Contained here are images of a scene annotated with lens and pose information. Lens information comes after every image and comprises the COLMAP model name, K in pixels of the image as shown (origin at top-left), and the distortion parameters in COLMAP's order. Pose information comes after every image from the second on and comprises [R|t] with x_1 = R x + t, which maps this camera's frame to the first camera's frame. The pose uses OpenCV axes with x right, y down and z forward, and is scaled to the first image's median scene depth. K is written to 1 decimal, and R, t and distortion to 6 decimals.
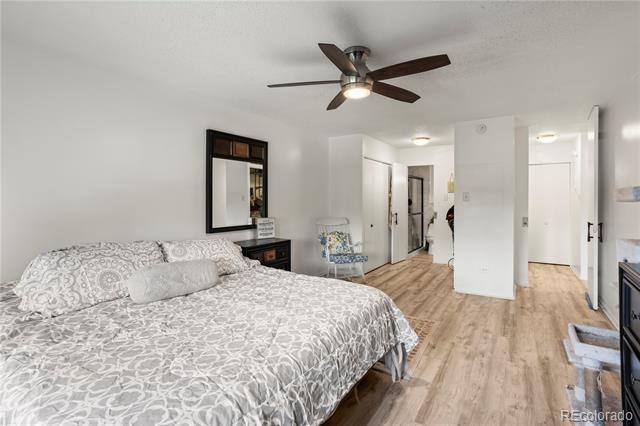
lens RADIAL K [[316.4, 0, 305.9], [0, 316.4, 203.6], [0, 0, 1]] dist [-0.001676, -0.000005]
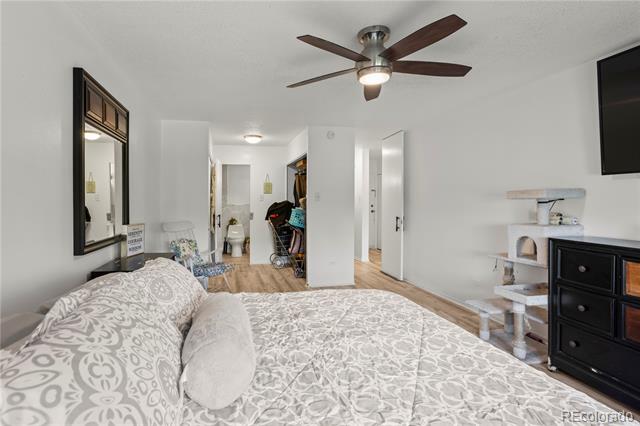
lens RADIAL K [[325.1, 0, 373.9], [0, 325.1, 200.8], [0, 0, 1]] dist [-0.000456, 0.000137]
pose [[0.733467, -0.001287, 0.679724, -0.220854], [0.008243, 0.999942, -0.007001, 0.004111], [-0.679675, 0.010738, 0.733435, 0.149450]]
